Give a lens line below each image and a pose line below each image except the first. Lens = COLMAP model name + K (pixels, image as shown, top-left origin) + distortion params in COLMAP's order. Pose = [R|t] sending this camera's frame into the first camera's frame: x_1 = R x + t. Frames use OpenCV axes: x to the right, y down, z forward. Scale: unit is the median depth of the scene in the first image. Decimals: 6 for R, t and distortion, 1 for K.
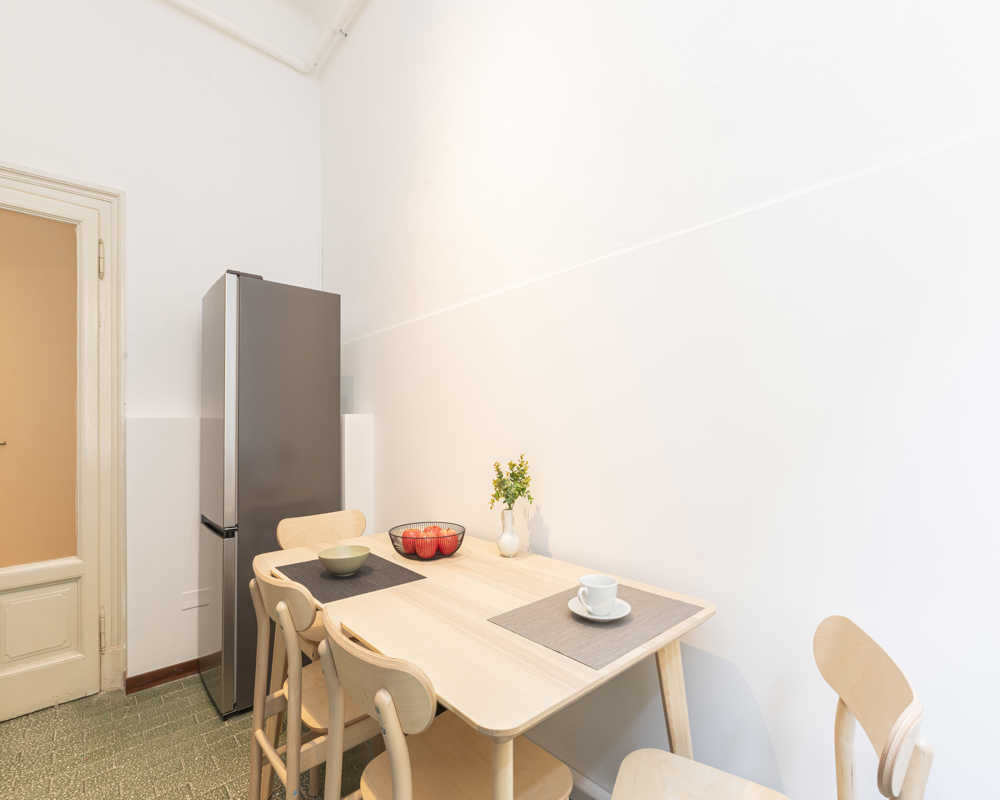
lens RADIAL K [[466.4, 0, 493.2], [0, 466.4, 417.4], [0, 0, 1]] dist [0.001322, -0.000117]
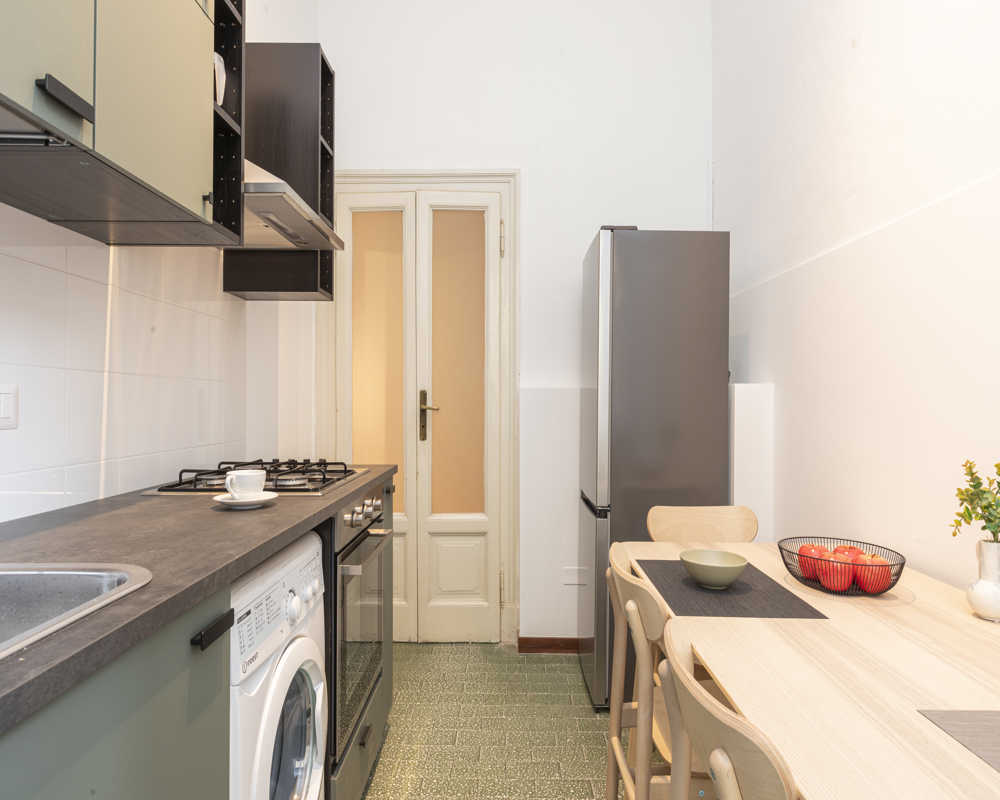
lens RADIAL K [[571.9, 0, 503.3], [0, 571.9, 394.7], [0, 0, 1]] dist [-0.002329, -0.001780]
pose [[0.744705, 0.009283, -0.667329, 0.050250], [-0.000829, 0.999915, 0.012984, 0.000705], [0.667393, -0.009117, 0.744650, 0.040812]]
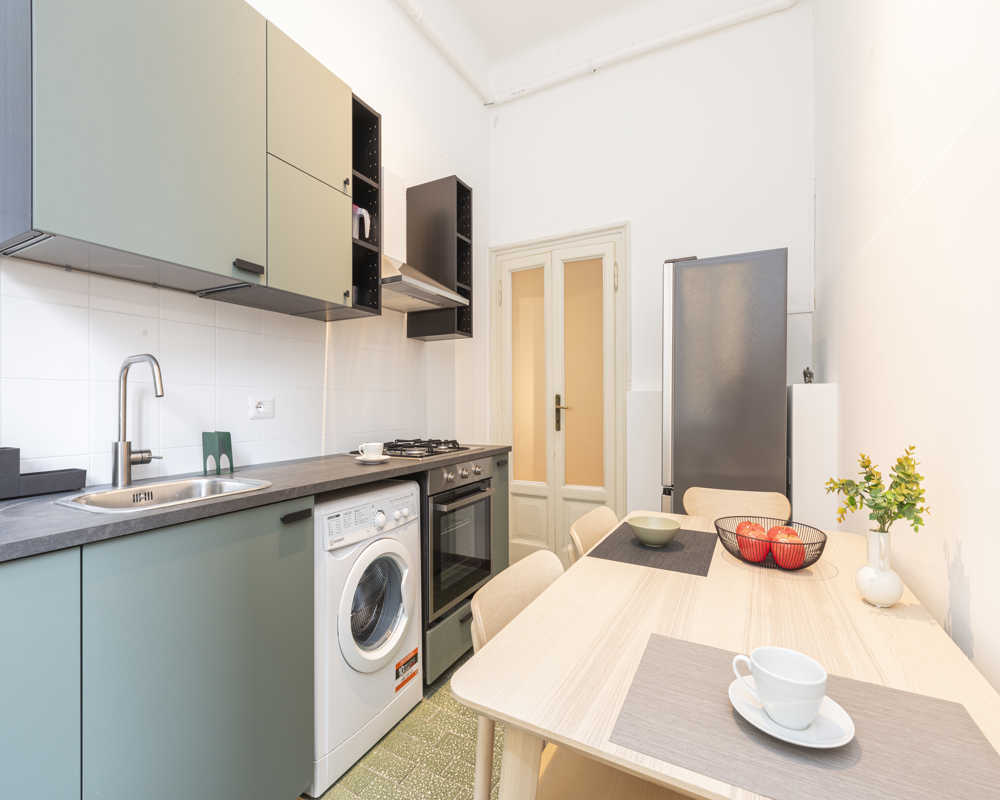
lens RADIAL K [[449.4, 0, 505.3], [0, 449.4, 396.4], [0, 0, 1]] dist [0.001745, 0.000007]
pose [[0.355108, -0.001615, -0.934824, 0.408724], [0.020049, 0.999782, 0.005888, 0.001735], [0.934610, -0.020833, 0.355063, 0.305992]]
